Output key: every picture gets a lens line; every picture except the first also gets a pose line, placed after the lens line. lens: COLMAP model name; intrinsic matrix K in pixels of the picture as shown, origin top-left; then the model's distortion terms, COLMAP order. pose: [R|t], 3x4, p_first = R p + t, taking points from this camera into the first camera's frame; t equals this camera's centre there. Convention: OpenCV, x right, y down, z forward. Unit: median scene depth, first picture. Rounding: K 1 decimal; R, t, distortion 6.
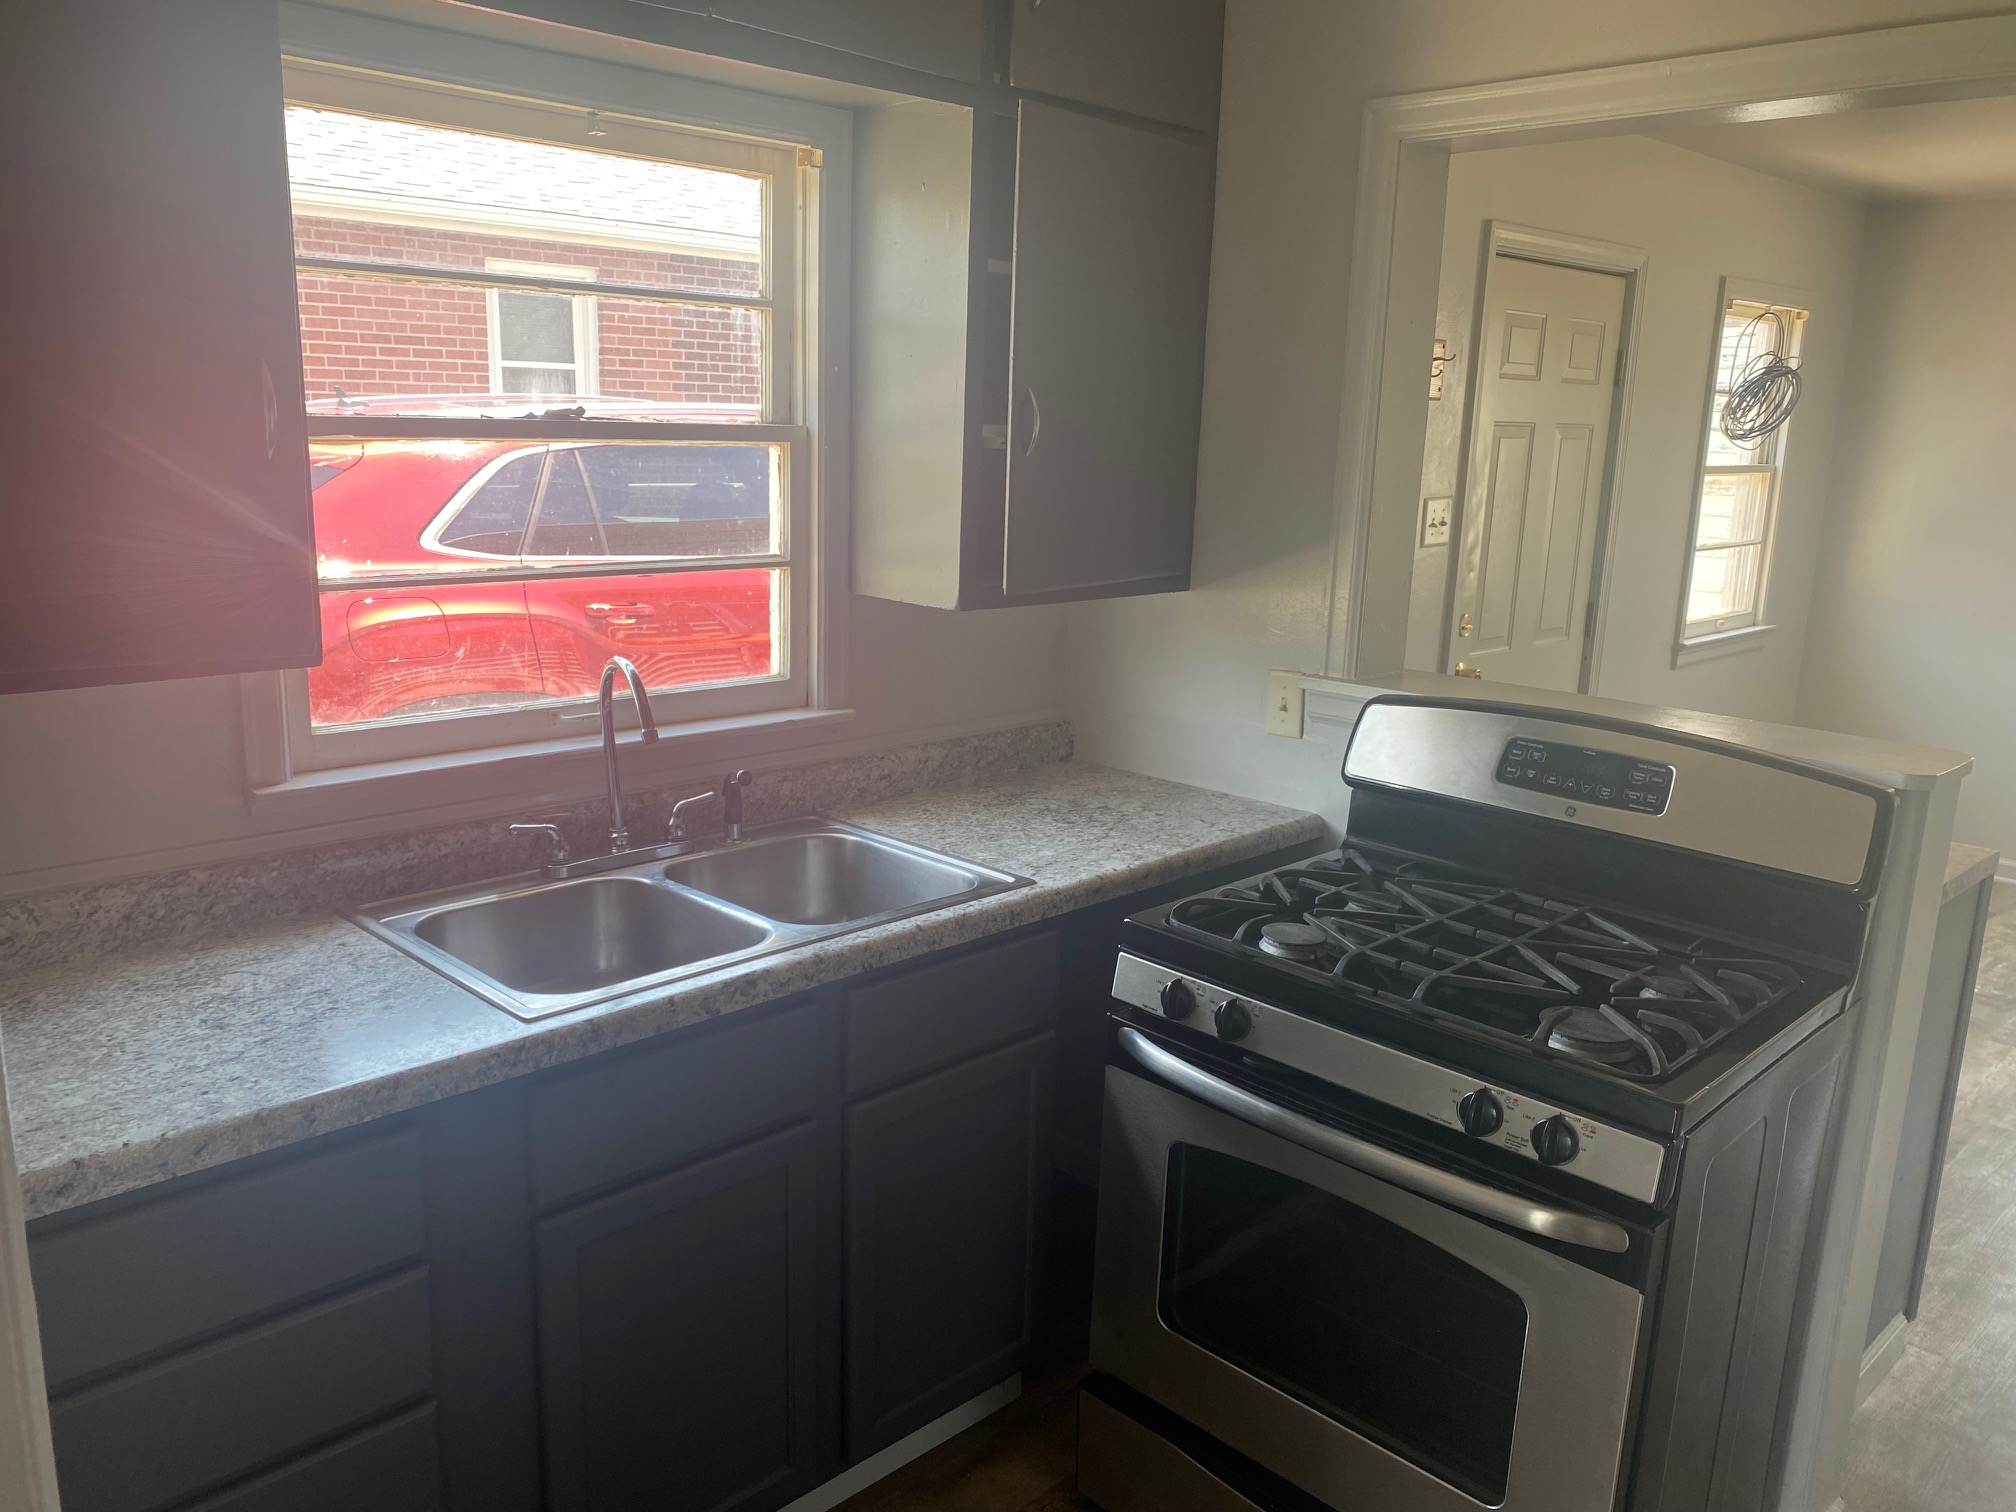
lens RADIAL K [[1551.3, 0, 1016.0], [0, 1551.3, 754.6], [0, 0, 1]] dist [0.045932, -0.000613]
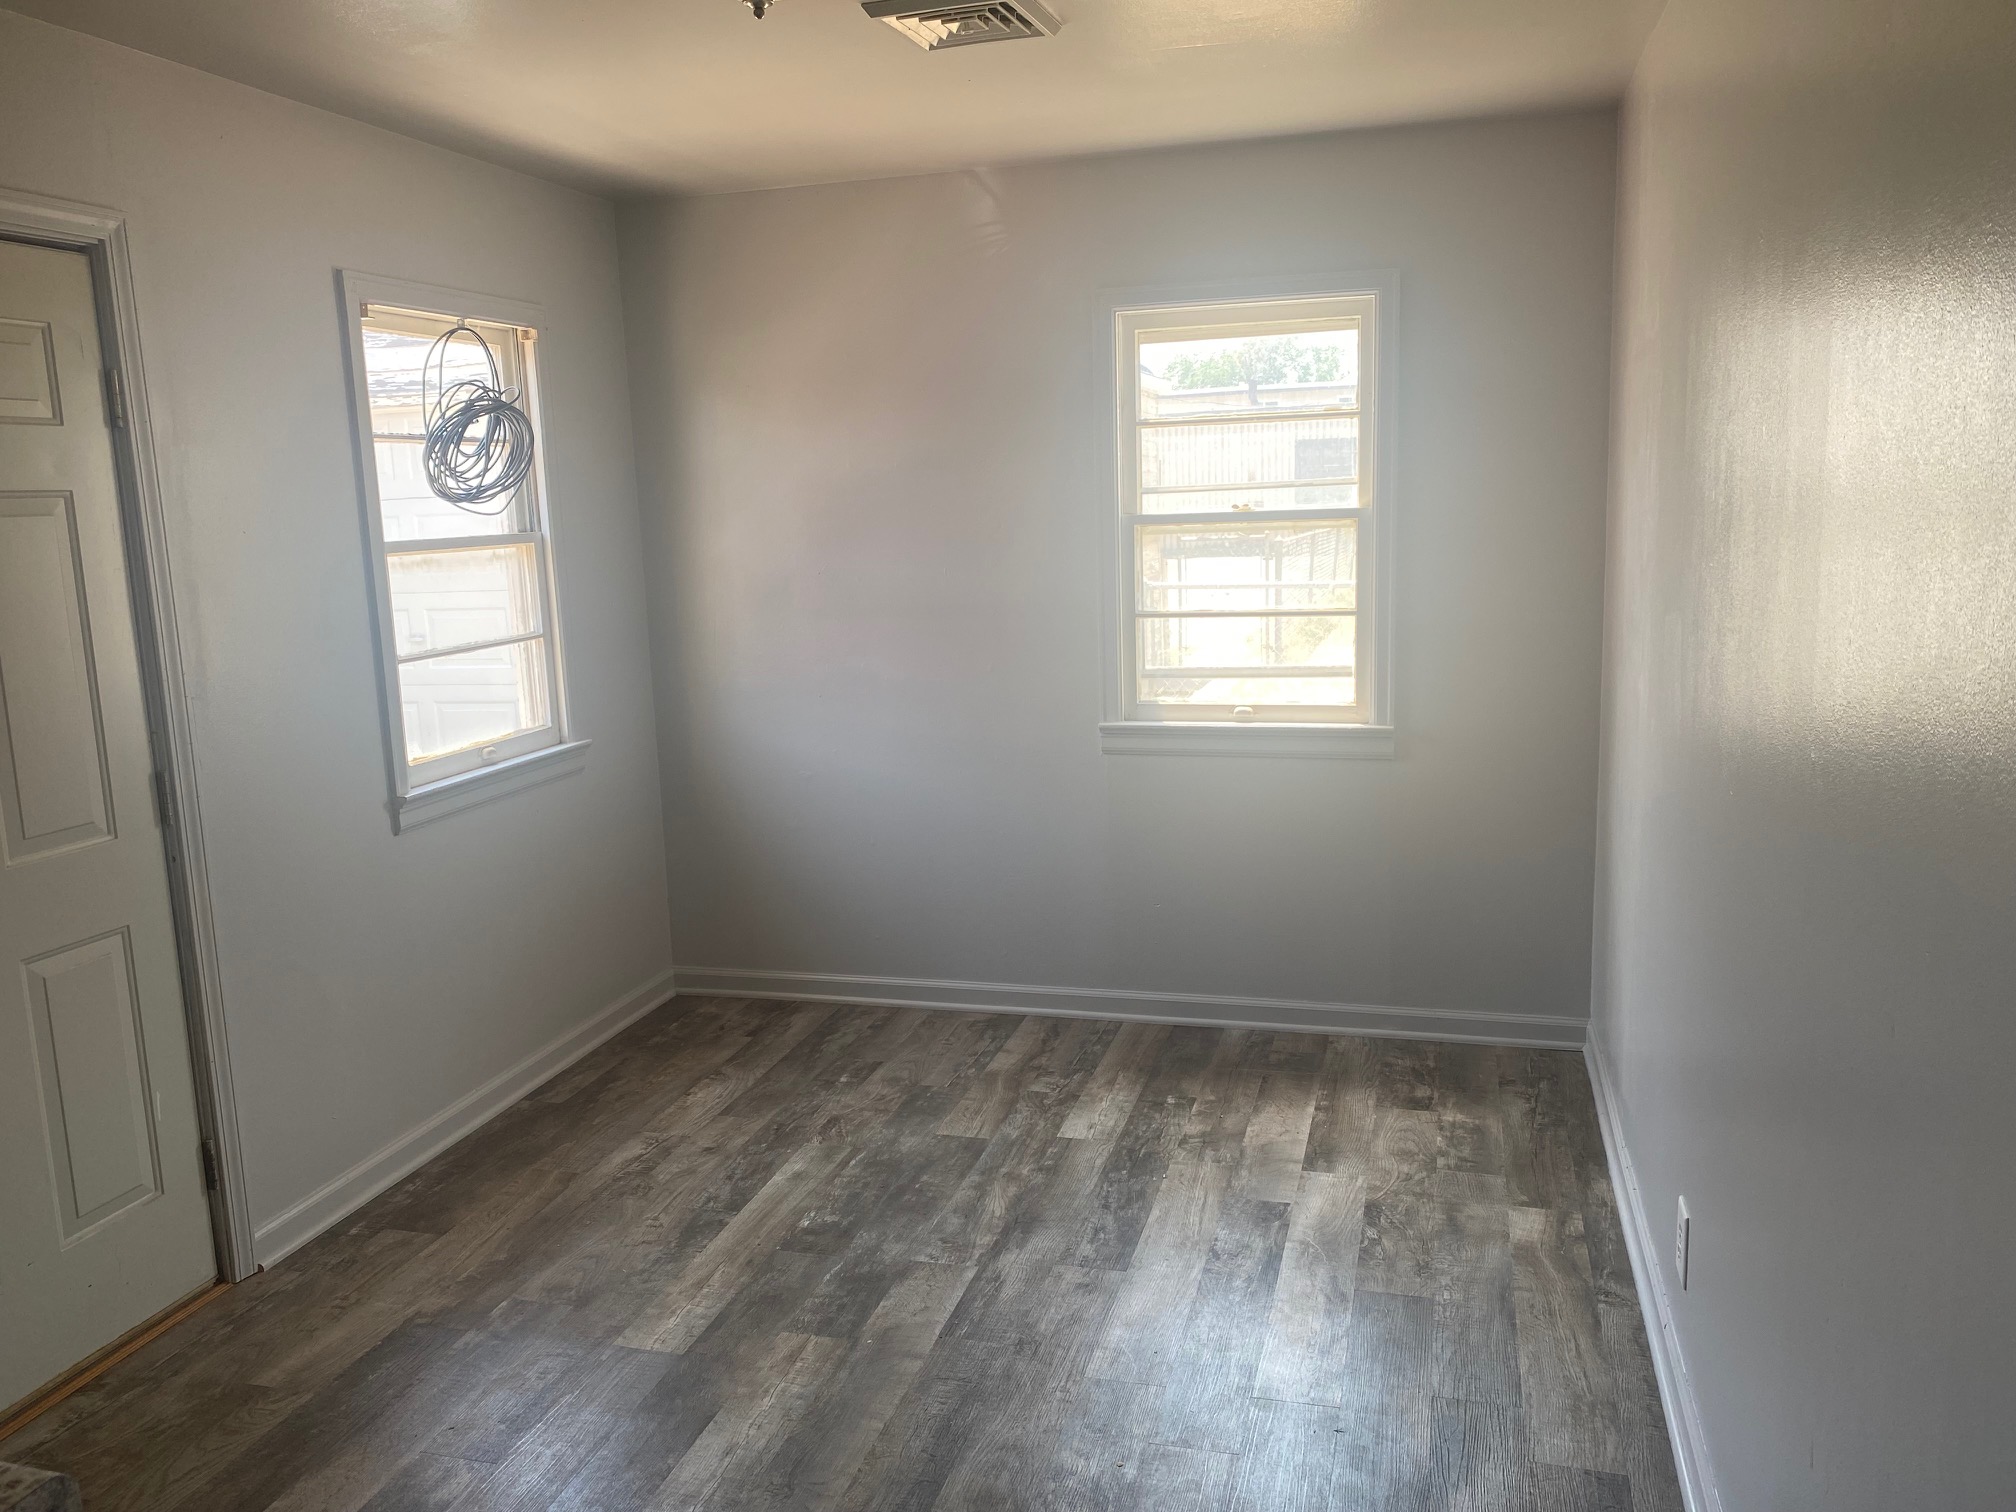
lens RADIAL K [[1551.3, 0, 1016.0], [0, 1551.3, 754.6], [0, 0, 1]] dist [0.045932, -0.000613]
pose [[0.875042, -0.140003, 0.463359, 0.339309], [0.160626, 0.987002, -0.005116, -0.041137], [-0.456620, 0.078904, 0.886156, 0.256039]]
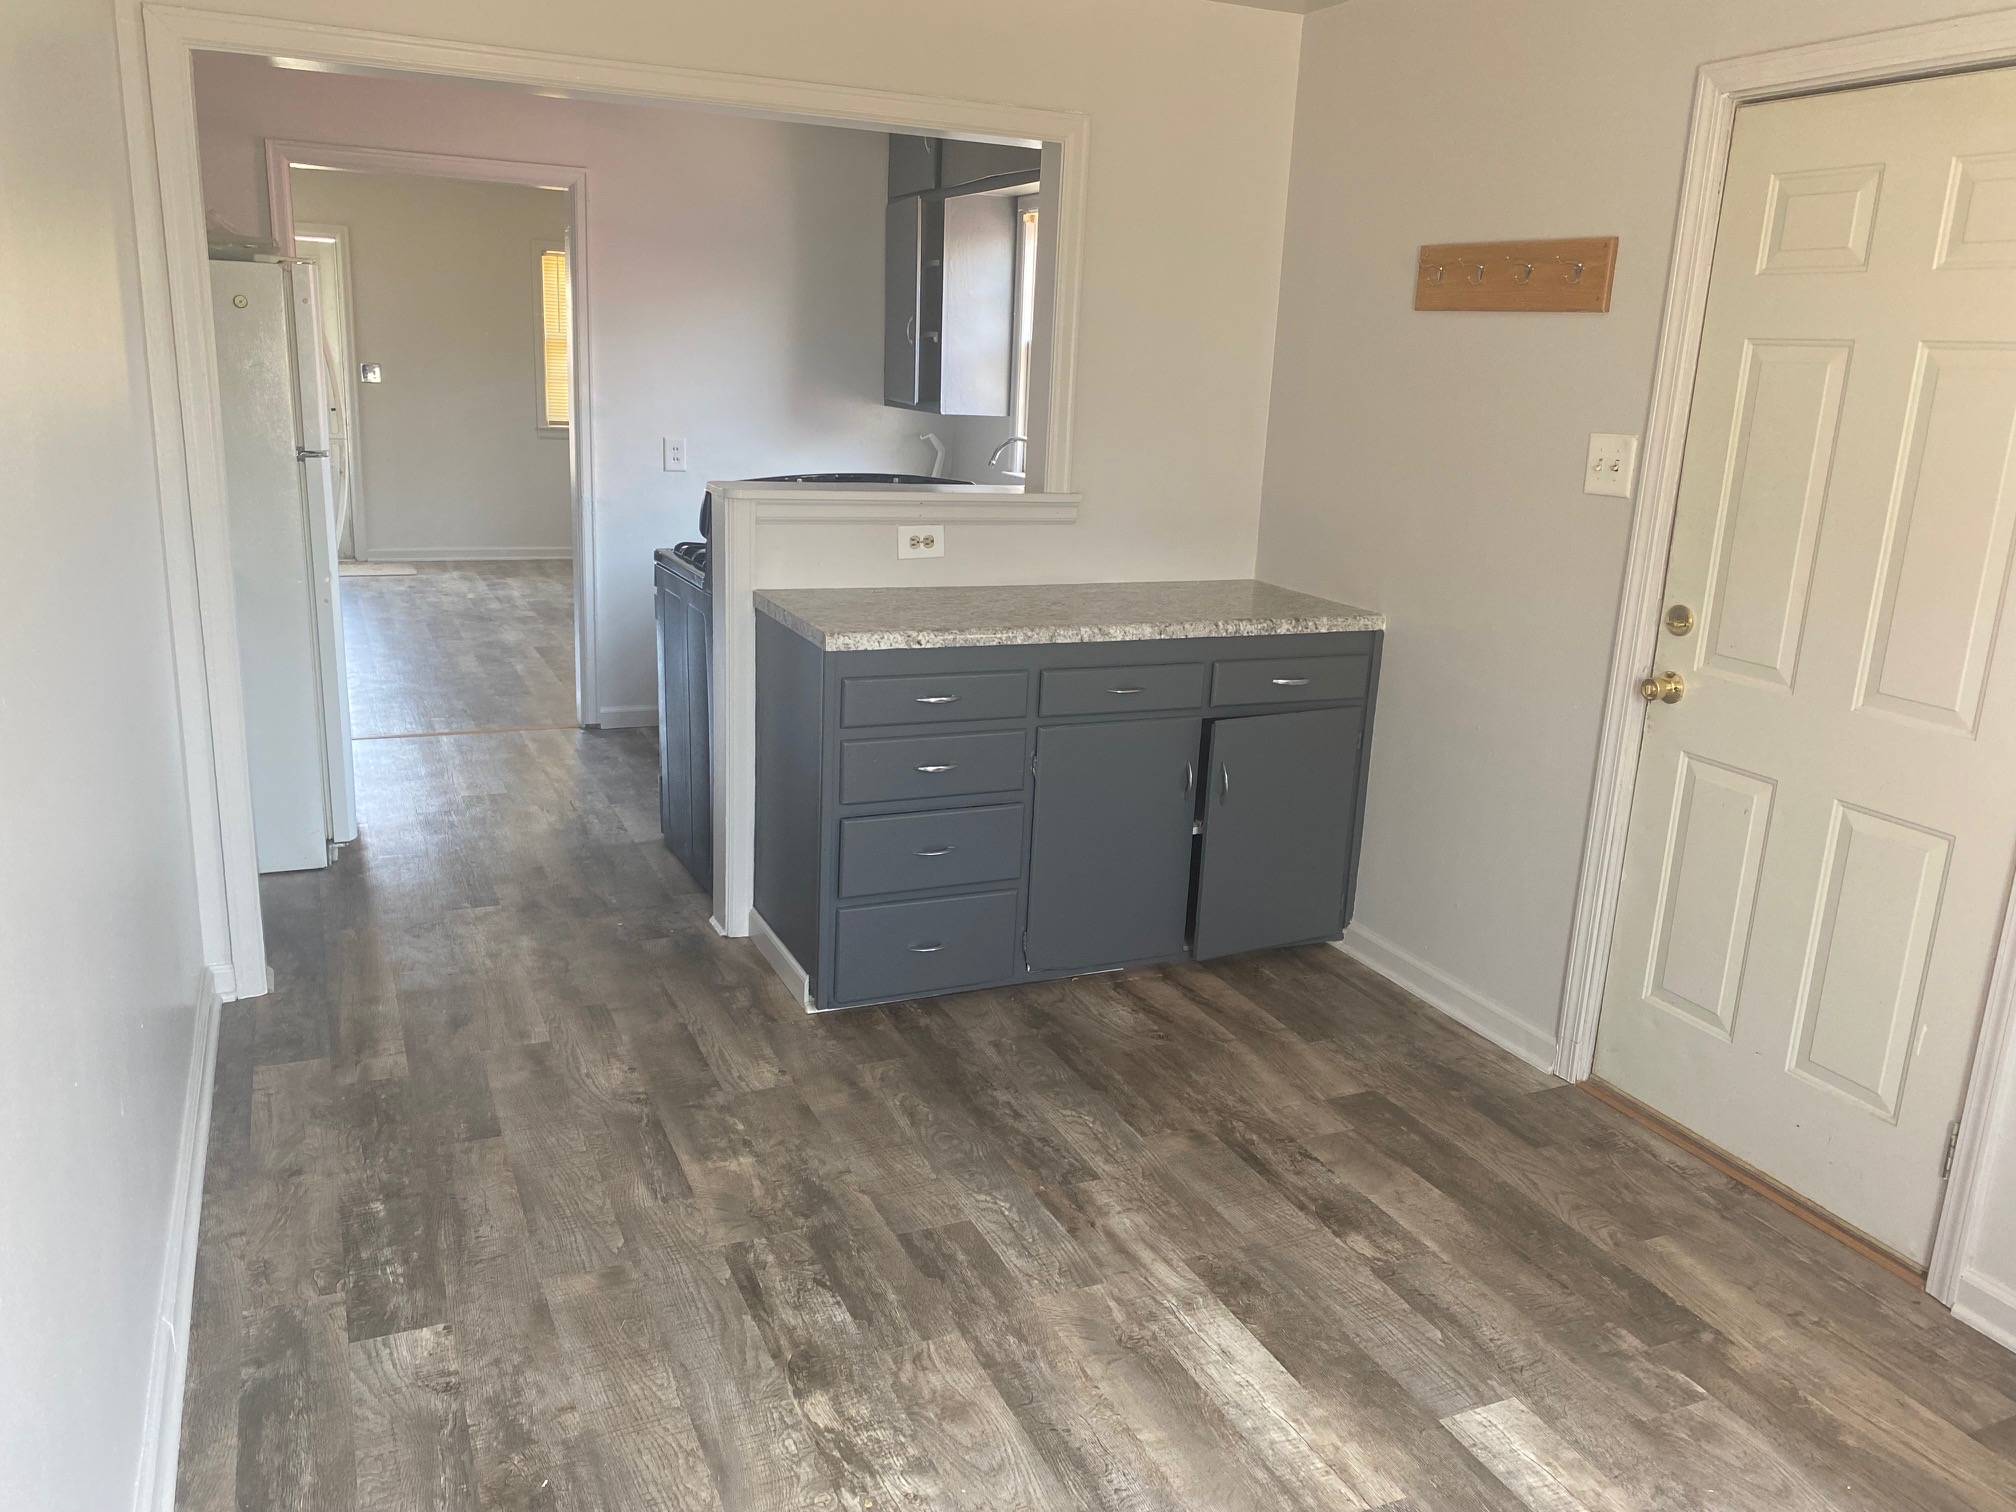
lens RADIAL K [[1551.3, 0, 1016.0], [0, 1551.3, 754.6], [0, 0, 1]] dist [0.045932, -0.000613]
pose [[-0.354745, 0.192005, -0.915036, 0.873085], [-0.254120, 0.922043, 0.291994, -0.129235], [0.899766, 0.336113, -0.278298, 0.760799]]
